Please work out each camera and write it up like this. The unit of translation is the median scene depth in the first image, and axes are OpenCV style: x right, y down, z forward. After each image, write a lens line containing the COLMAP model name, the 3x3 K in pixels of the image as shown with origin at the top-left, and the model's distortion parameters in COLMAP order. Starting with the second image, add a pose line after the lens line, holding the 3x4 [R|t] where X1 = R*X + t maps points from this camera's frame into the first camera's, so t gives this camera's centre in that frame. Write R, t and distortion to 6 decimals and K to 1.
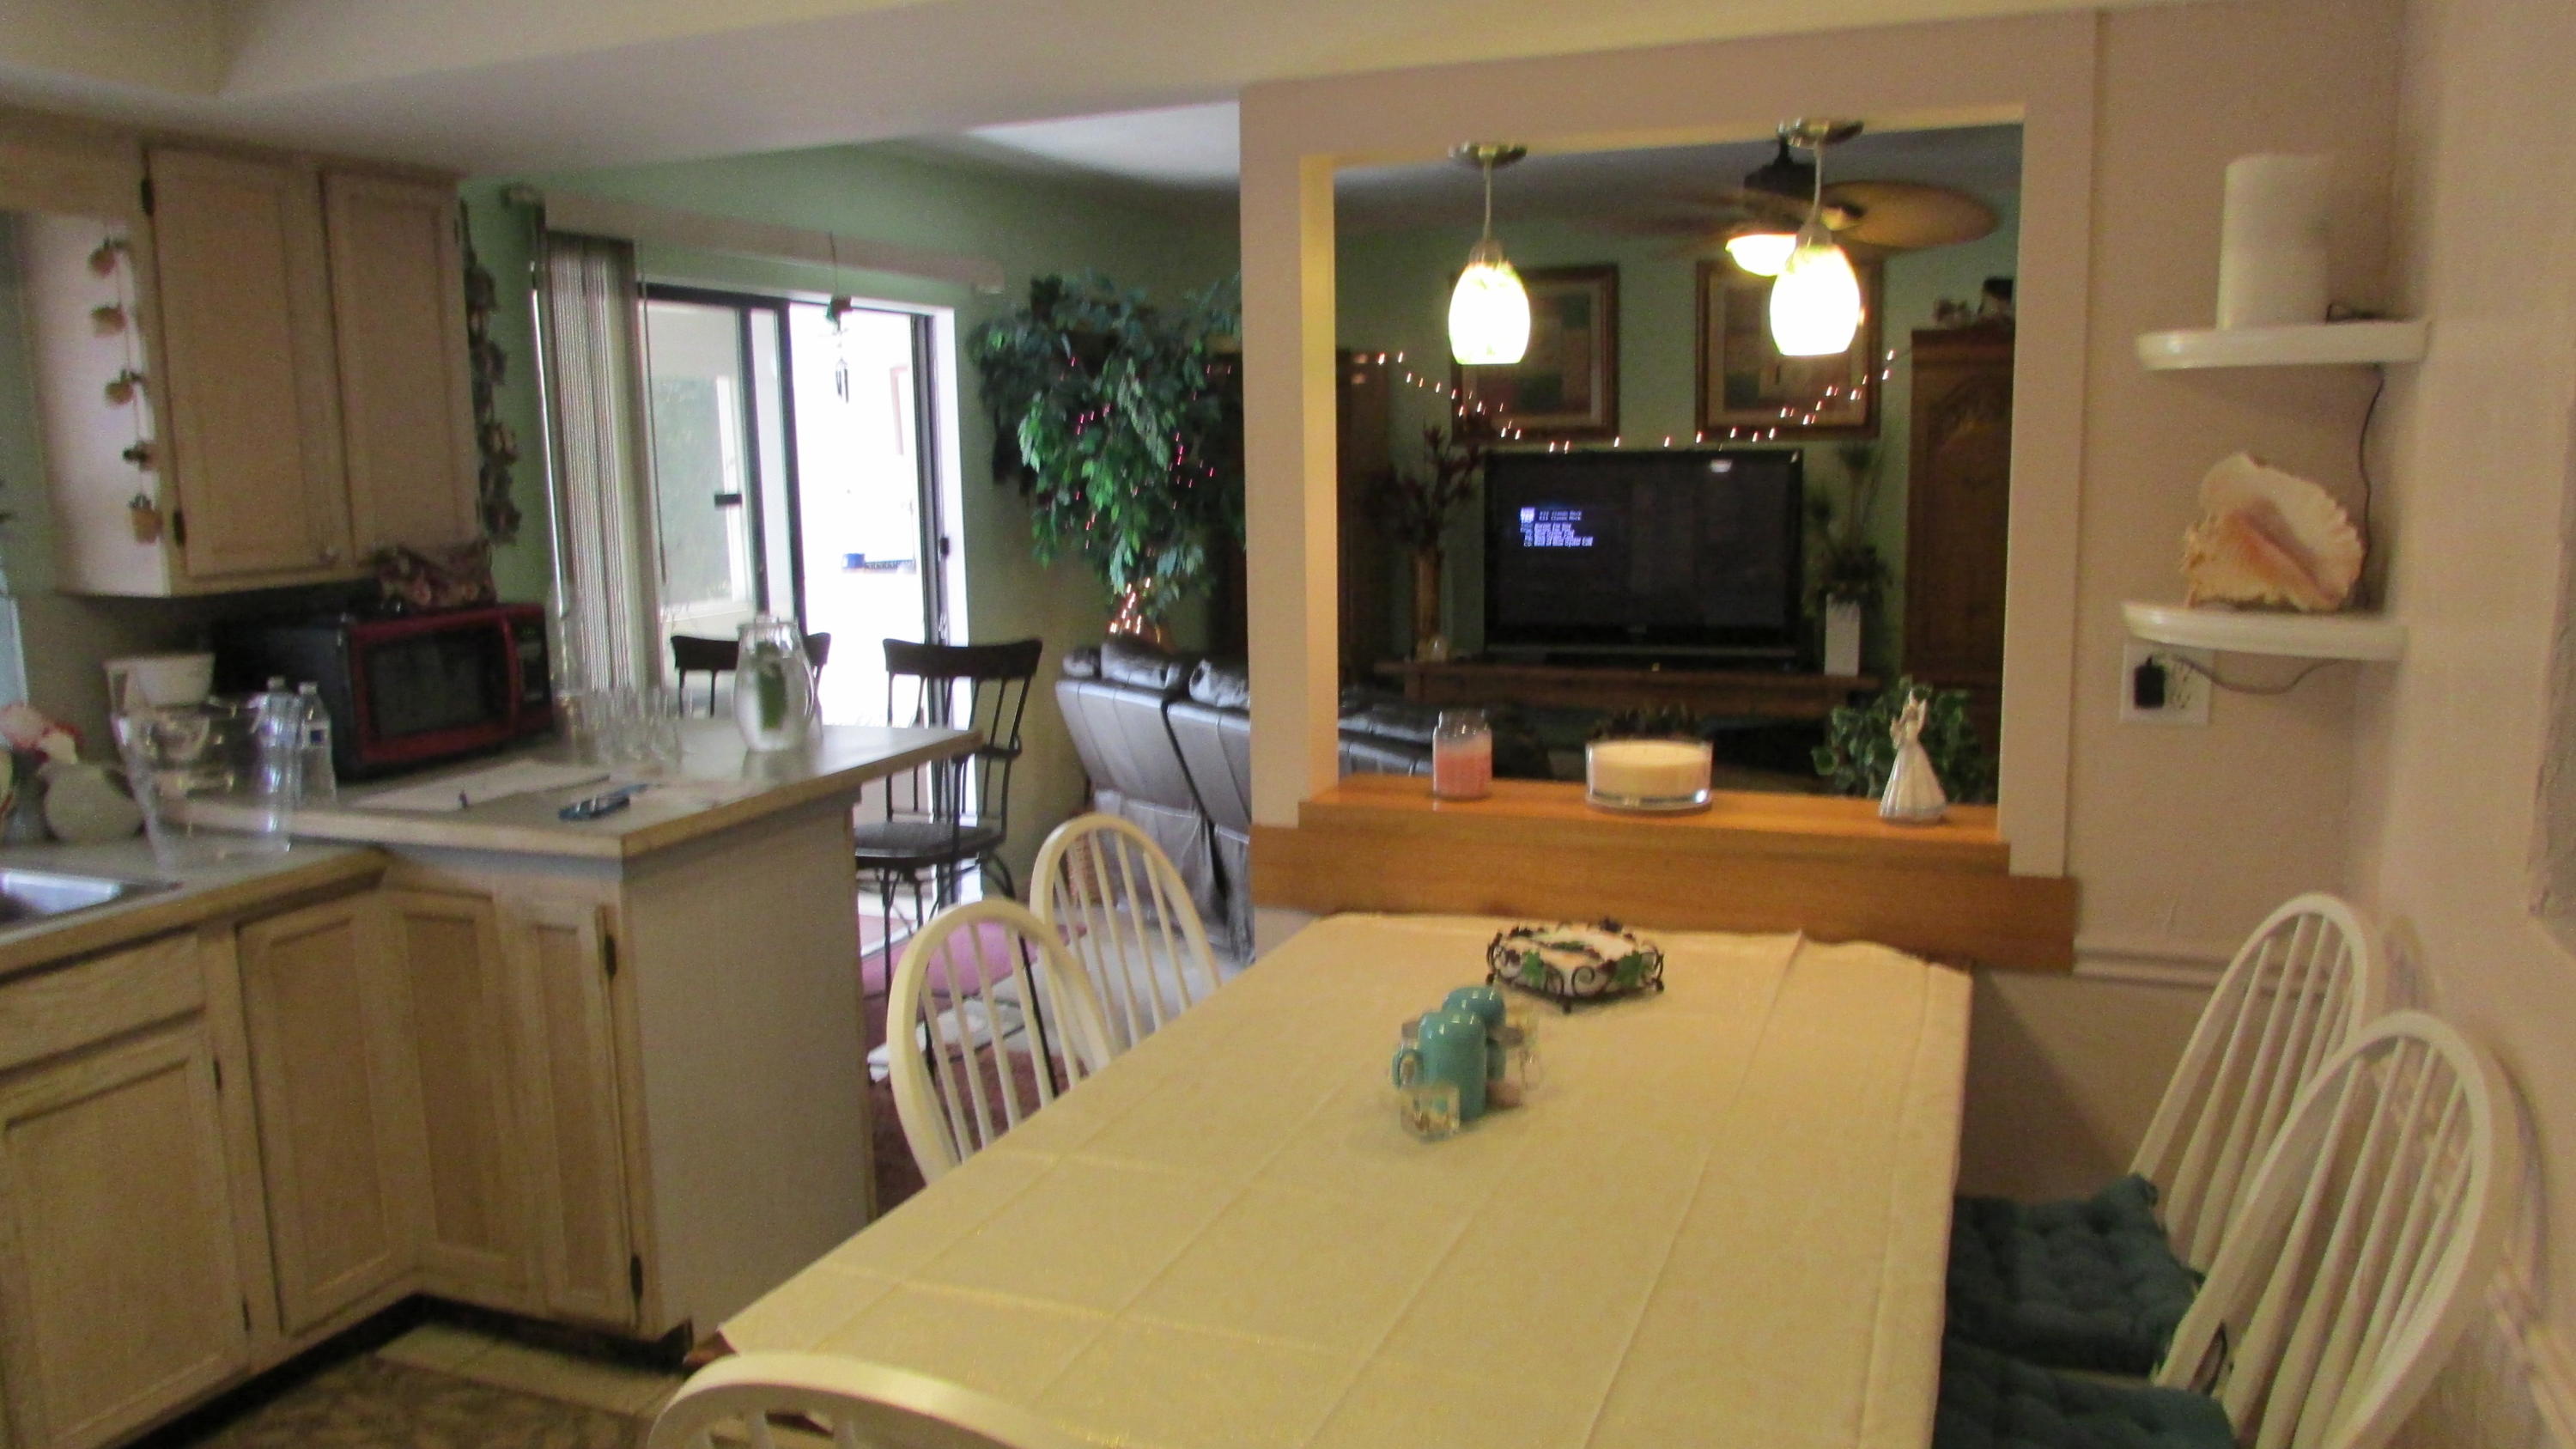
lens RADIAL K [[1819.0, 0, 1288.0], [0, 1819.0, 724.5], [0, 0, 1]] dist [-0.036618, 0.009054]
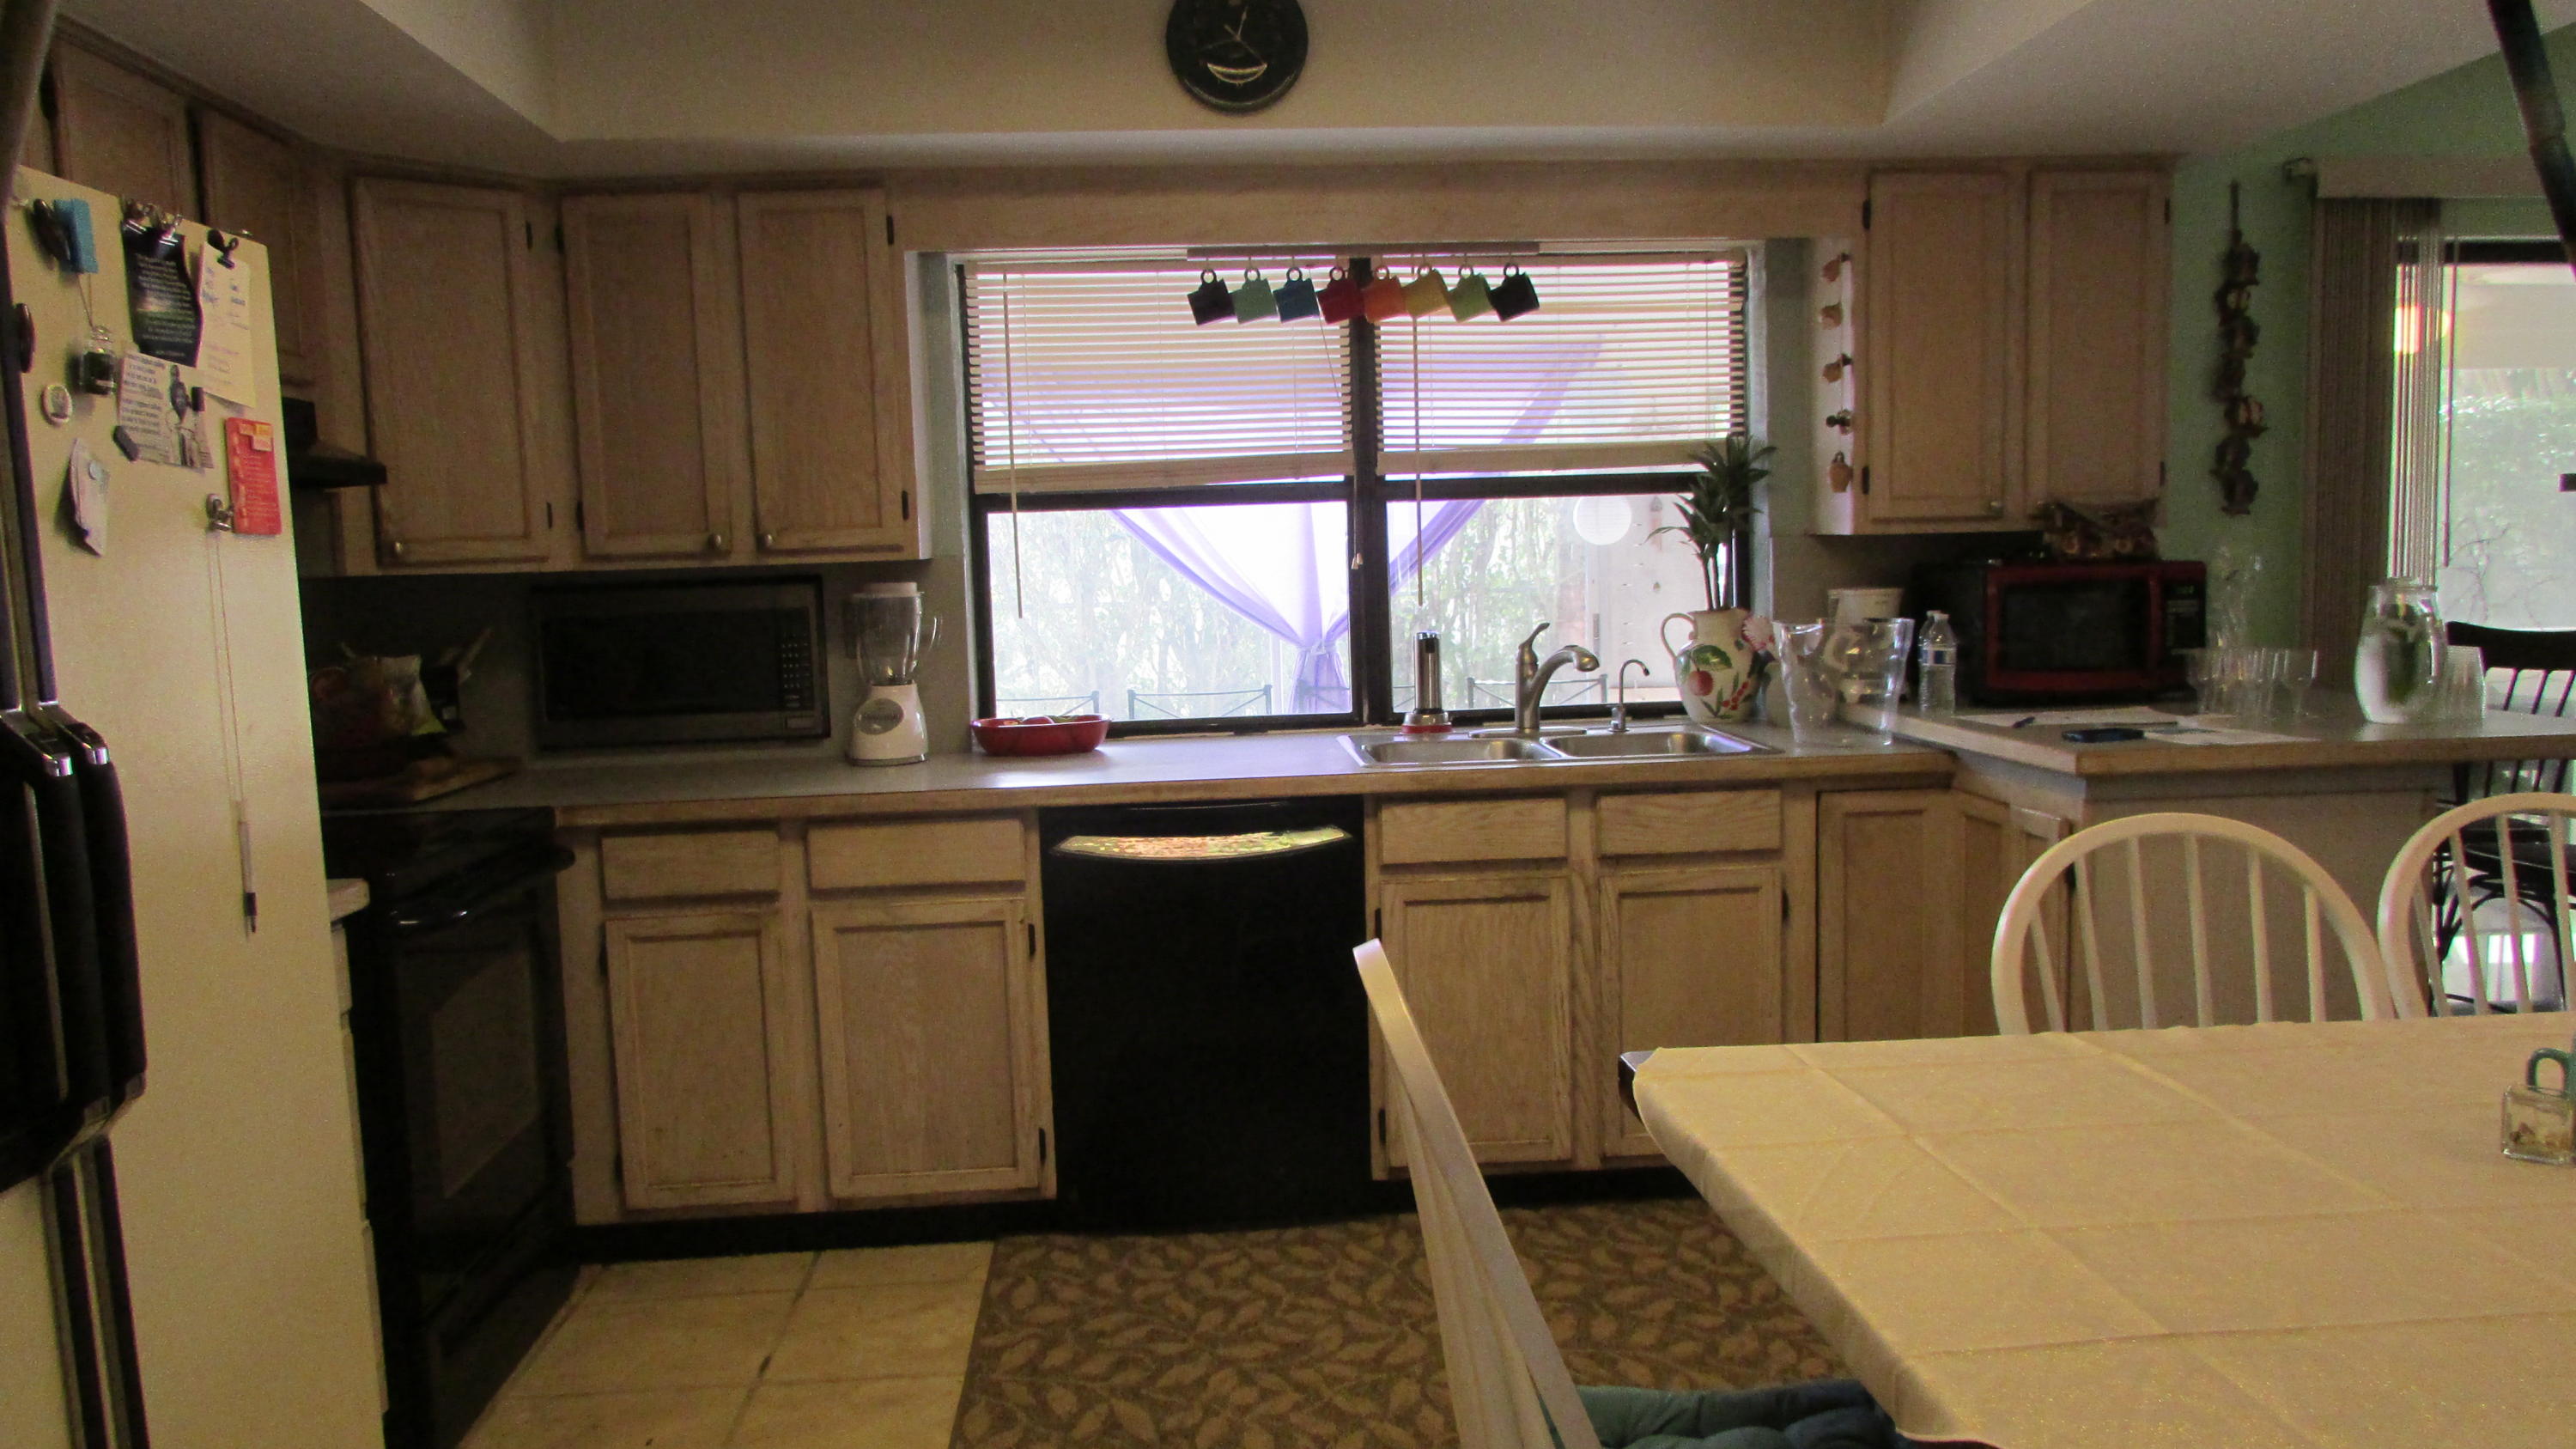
lens RADIAL K [[1819.0, 0, 1288.0], [0, 1819.0, 724.5], [0, 0, 1]] dist [-0.036618, 0.009054]
pose [[0.436414, 0.097845, -0.894410, 0.316747], [-0.123560, 0.991169, 0.048141, 0.043510], [0.891221, 0.089504, 0.444650, 0.099480]]
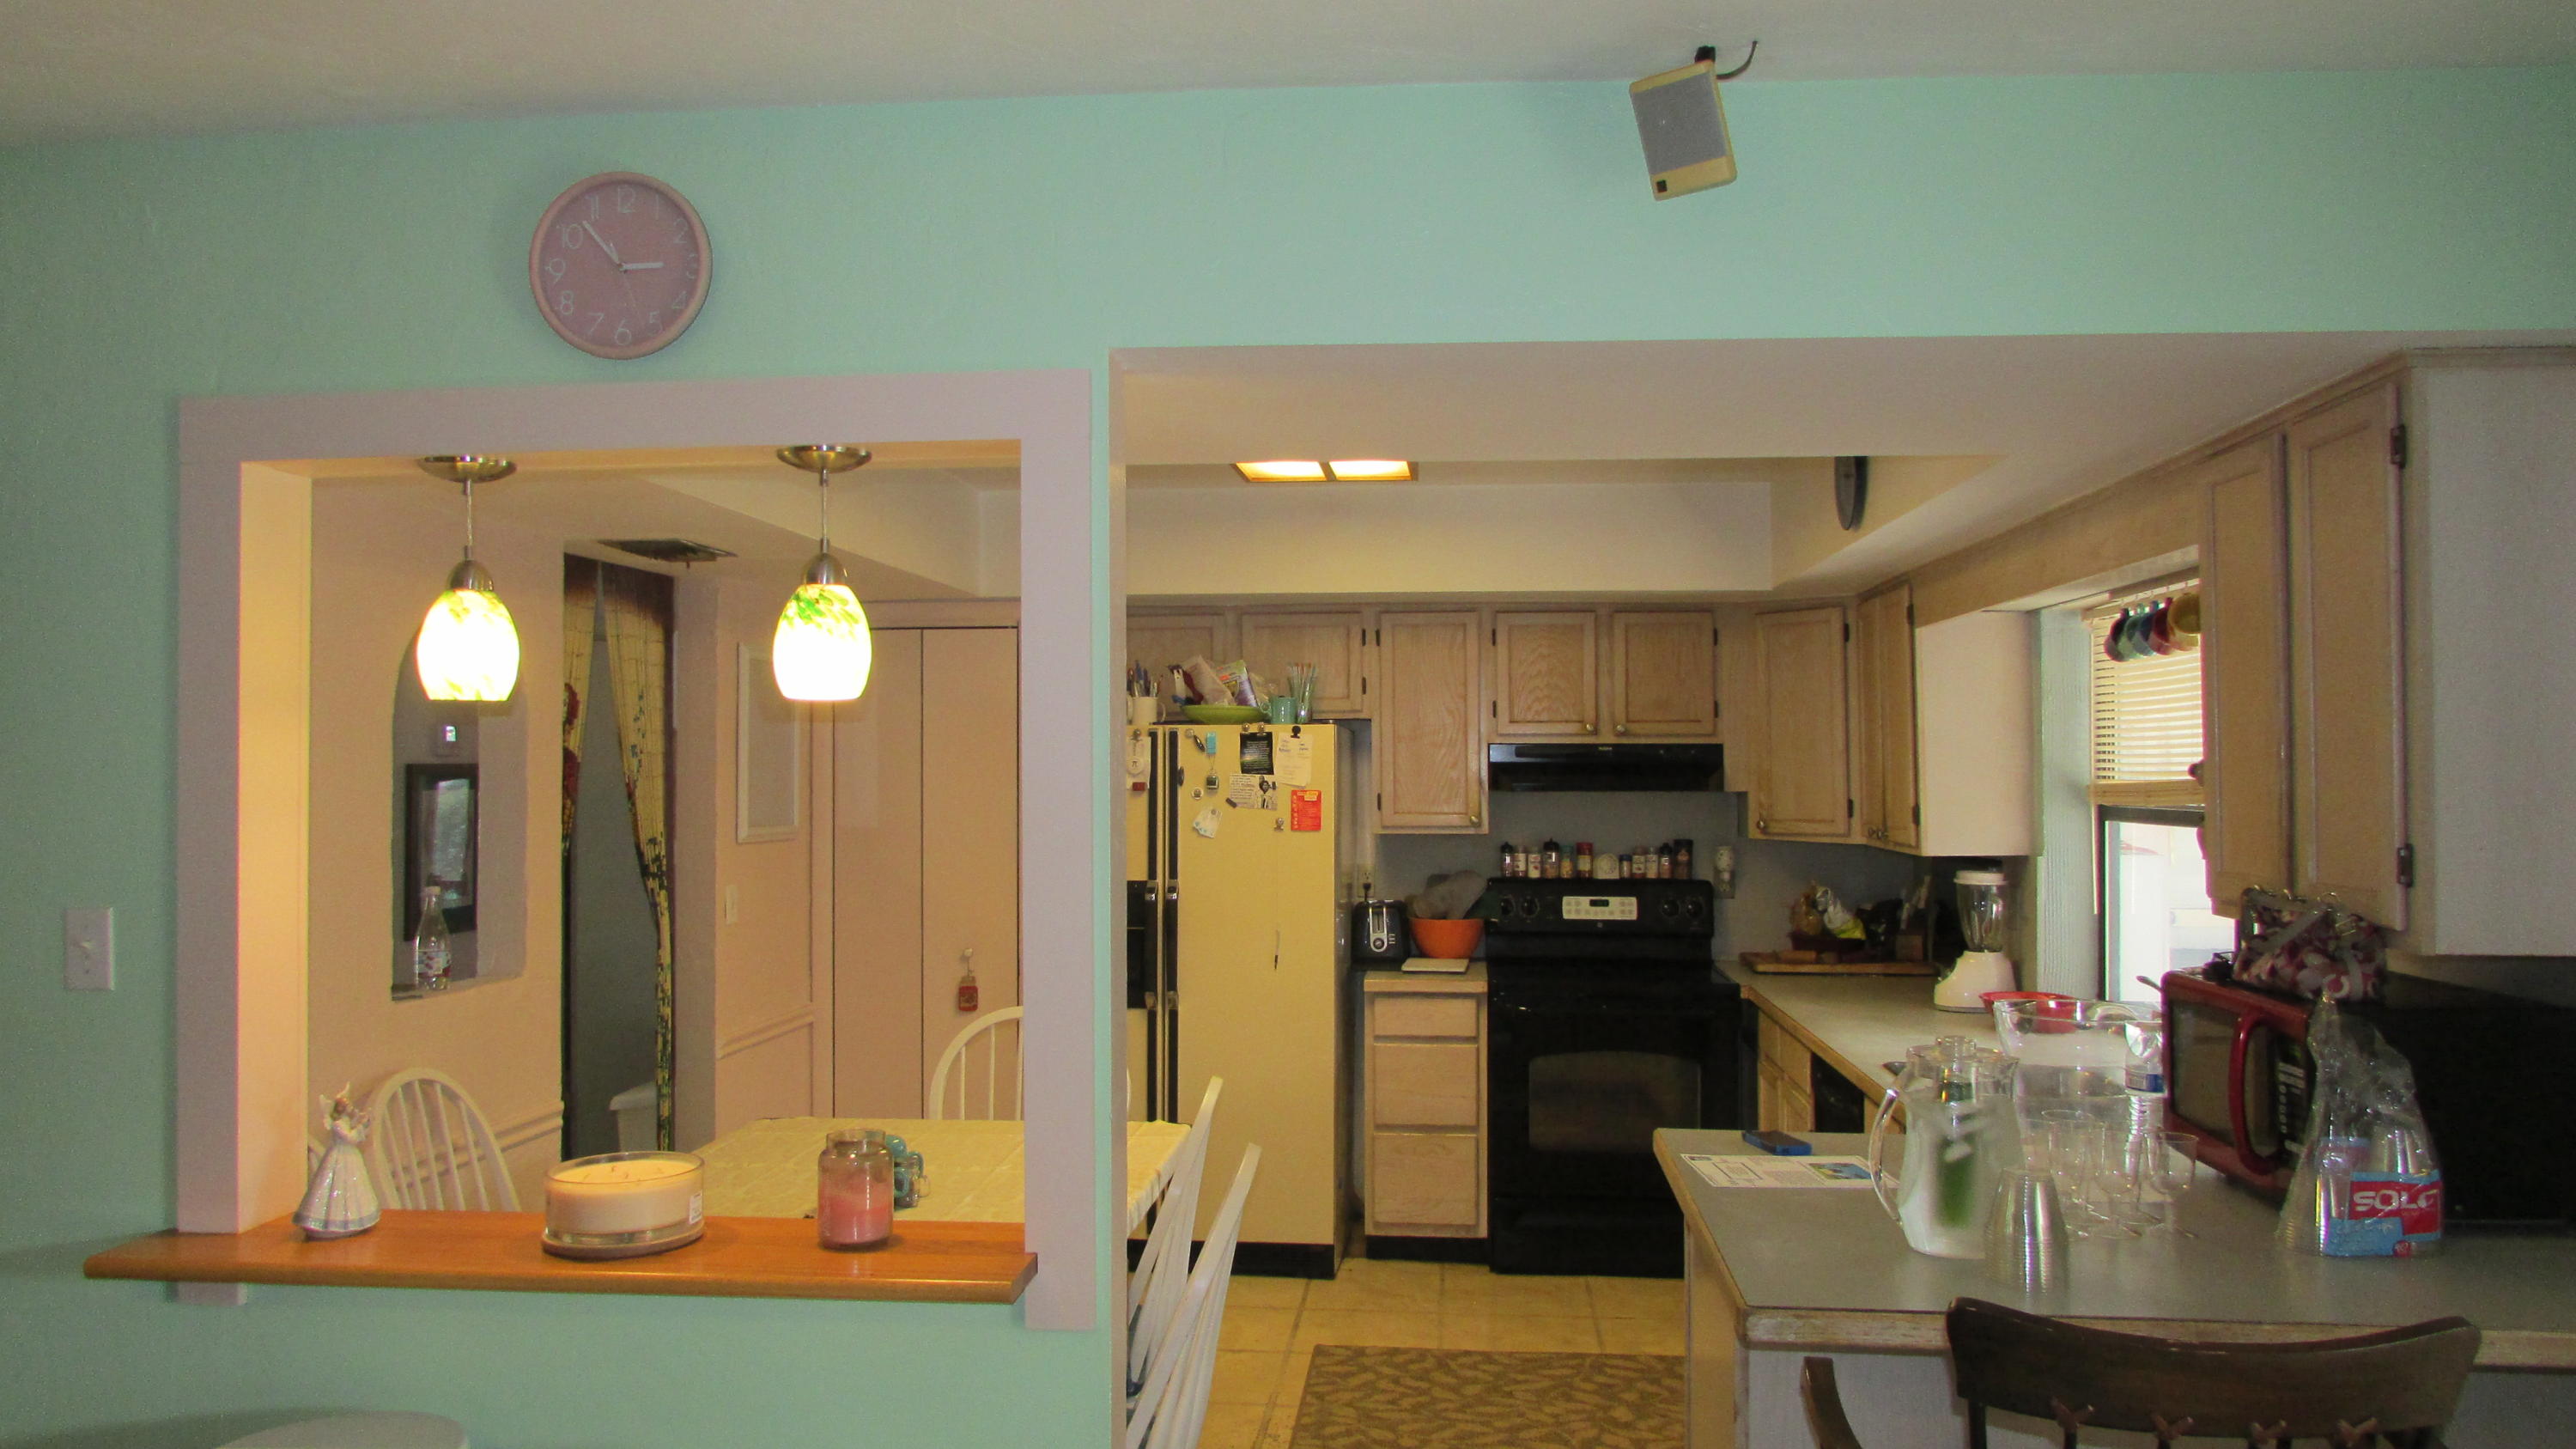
lens RADIAL K [[1819.0, 0, 1288.0], [0, 1819.0, 724.5], [0, 0, 1]] dist [-0.036618, 0.009054]
pose [[-0.960180, 0.020487, -0.278629, 0.110950], [-0.017565, 0.990908, 0.133392, -0.273954], [0.278829, 0.132974, -0.951090, 1.657912]]
